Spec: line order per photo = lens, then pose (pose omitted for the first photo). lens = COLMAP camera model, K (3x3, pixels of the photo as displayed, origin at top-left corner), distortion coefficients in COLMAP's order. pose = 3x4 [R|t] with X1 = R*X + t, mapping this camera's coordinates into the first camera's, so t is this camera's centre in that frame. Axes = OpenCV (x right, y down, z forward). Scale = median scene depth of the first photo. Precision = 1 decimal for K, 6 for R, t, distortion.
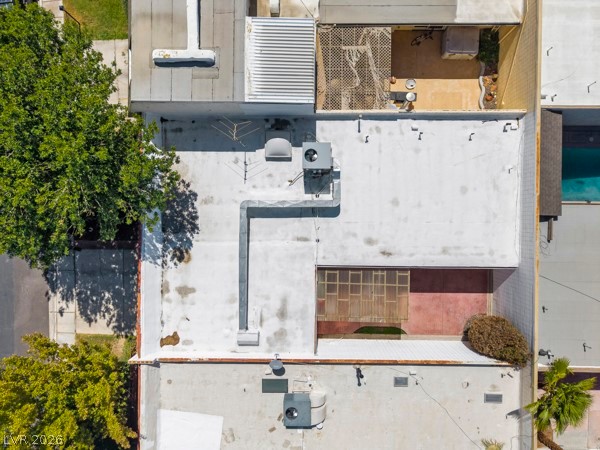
lens RADIAL K [[408.8, 0, 299.4], [0, 408.8, 227.2], [0, 0, 1]] dist [0.022345, -0.026394]
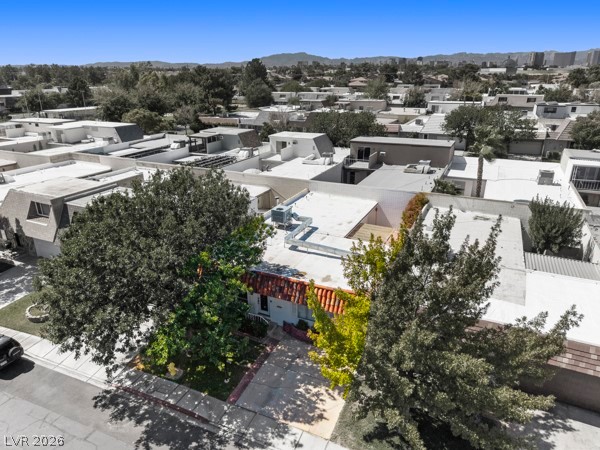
lens RADIAL K [[408.8, 0, 299.8], [0, 408.8, 222.5], [0, 0, 1]] dist [0.022345, -0.026394]
pose [[0.417712, -0.326322, 0.847956, -1.270864], [0.908476, 0.135949, -0.395208, 0.532552], [0.013687, 0.935431, 0.353243, 0.419348]]
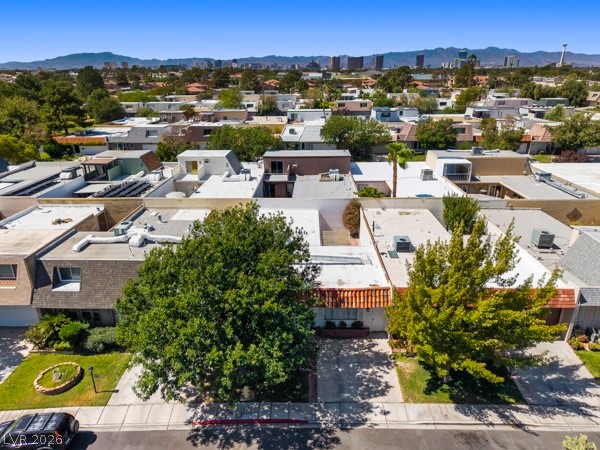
lens RADIAL K [[408.8, 0, 300.8], [0, 408.8, 227.4], [0, 0, 1]] dist [0.022345, -0.026394]
pose [[0.006438, -0.366573, 0.930367, -1.542695], [0.999932, -0.006731, -0.009572, 0.027223], [0.009771, 0.930365, 0.366505, 0.288802]]
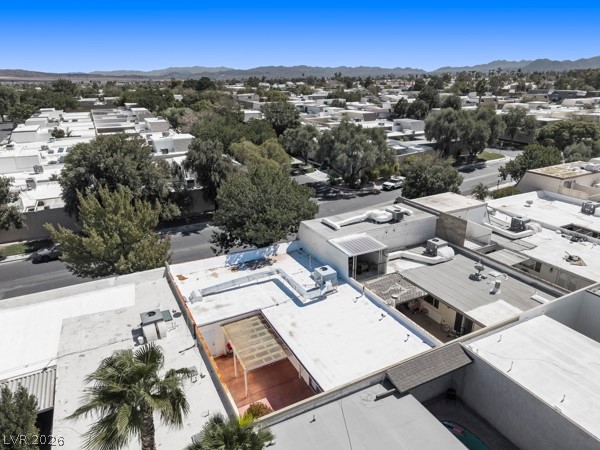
lens RADIAL K [[408.8, 0, 303.0], [0, 408.8, 225.4], [0, 0, 1]] dist [0.022345, -0.026394]
pose [[0.471981, 0.309566, -0.825472, 1.153959], [-0.881579, 0.158037, -0.444795, 0.533874], [-0.007238, 0.937653, 0.347497, 0.253544]]
